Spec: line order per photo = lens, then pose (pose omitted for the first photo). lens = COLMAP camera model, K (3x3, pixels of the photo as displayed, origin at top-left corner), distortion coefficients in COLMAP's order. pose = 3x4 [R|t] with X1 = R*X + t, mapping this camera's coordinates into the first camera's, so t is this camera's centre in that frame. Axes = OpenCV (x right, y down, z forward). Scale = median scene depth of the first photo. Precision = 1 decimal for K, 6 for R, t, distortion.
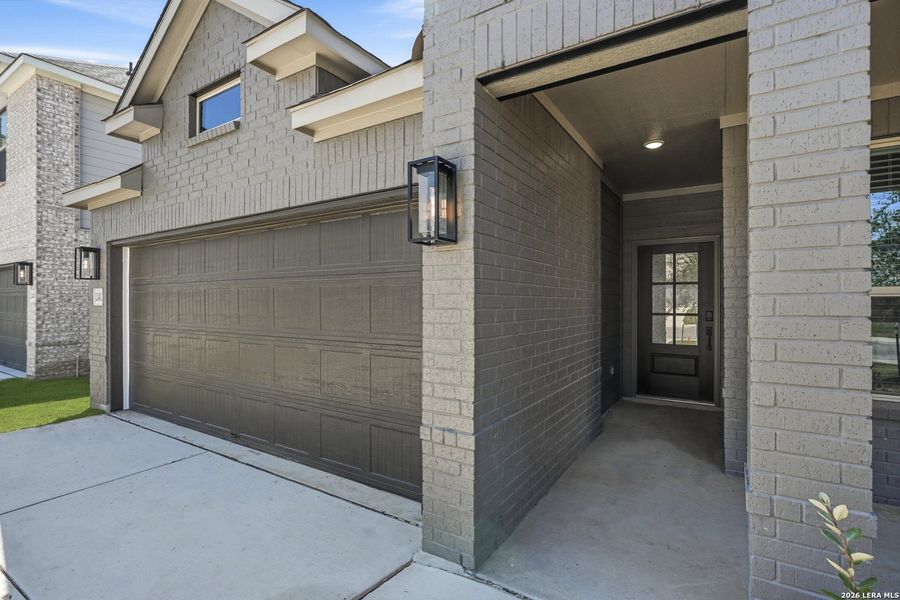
lens RADIAL K [[418.1, 0, 455.7], [0, 418.1, 300.3], [0, 0, 1]] dist [-0.011198, 0.004743]
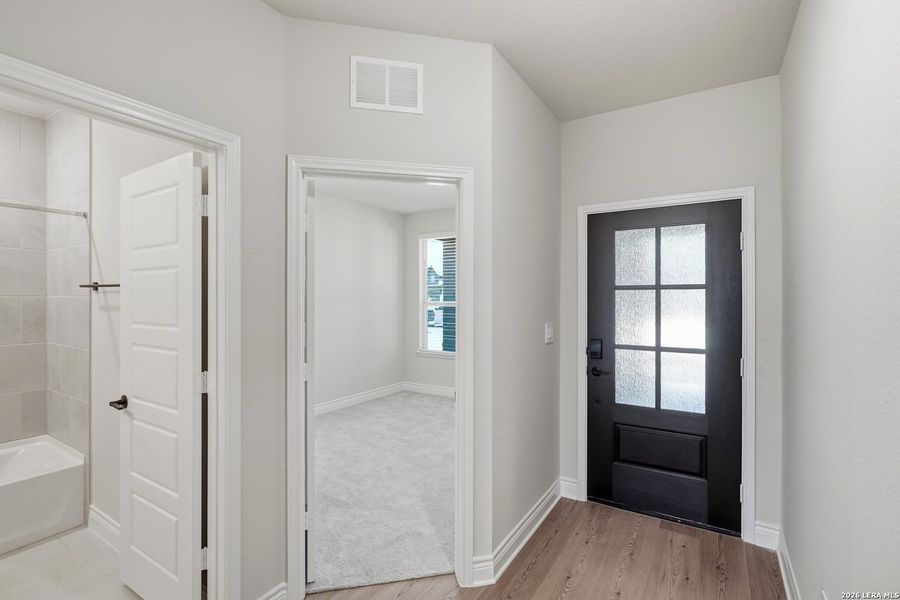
lens RADIAL K [[418.1, 0, 445.7], [0, 418.1, 301.3], [0, 0, 1]] dist [-0.011198, 0.004743]
pose [[0.999987, -0.001850, -0.004709, 0.270215], [0.001889, 0.999963, 0.008381, -0.028087], [0.004693, -0.008390, 0.999954, 0.495571]]
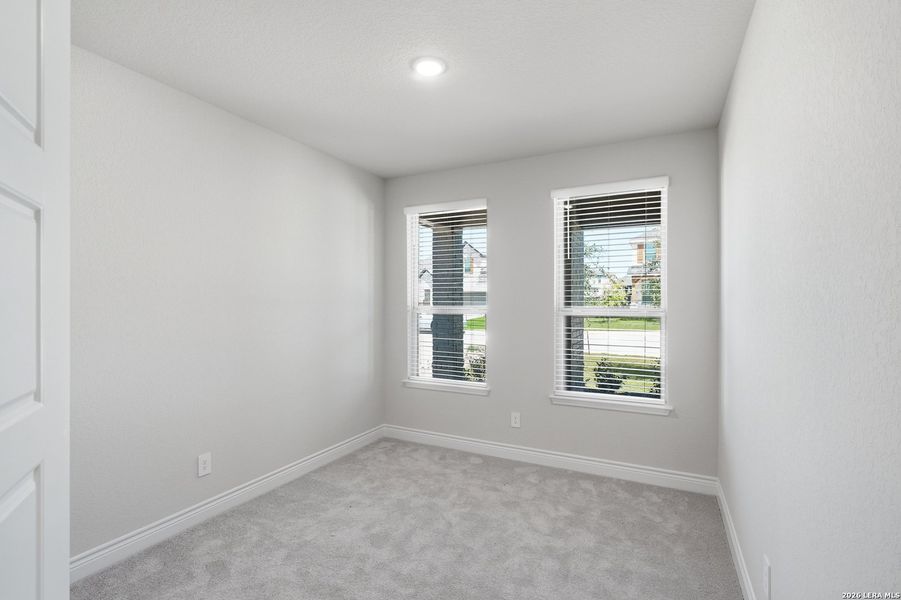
lens RADIAL K [[418.6, 0, 445.4], [0, 418.6, 304.8], [0, 0, 1]] dist [-0.011198, 0.004743]
pose [[0.996571, -0.005170, 0.082580, 0.196200], [0.004662, 0.999969, 0.006343, -0.026762], [-0.082611, -0.005936, 0.996564, 0.874478]]
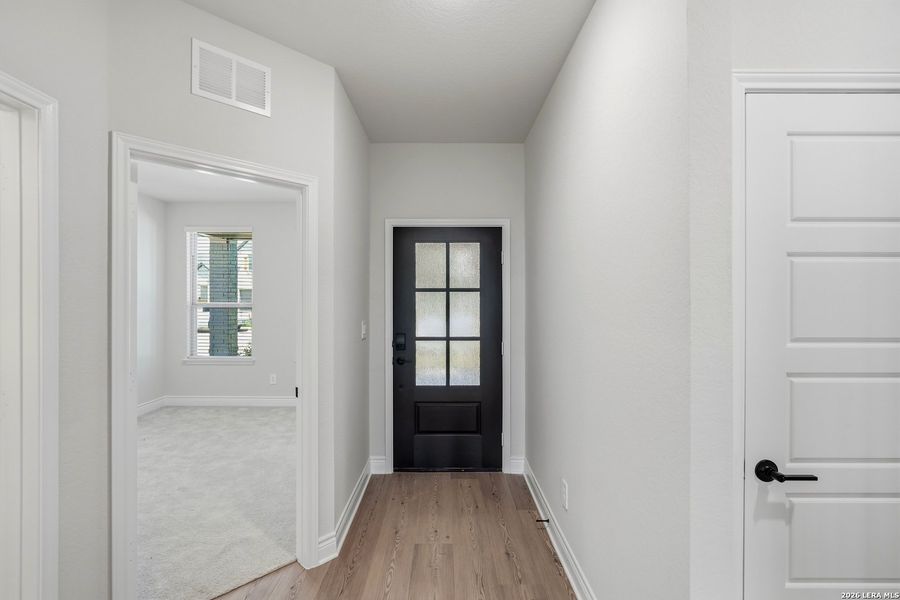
lens RADIAL K [[418.1, 0, 439.7], [0, 418.1, 302.7], [0, 0, 1]] dist [-0.011198, 0.004743]
pose [[0.849872, -0.005040, 0.526965, 0.177808], [0.000485, 0.999961, 0.008781, -0.026487], [-0.526989, -0.007207, 0.849842, 0.463833]]
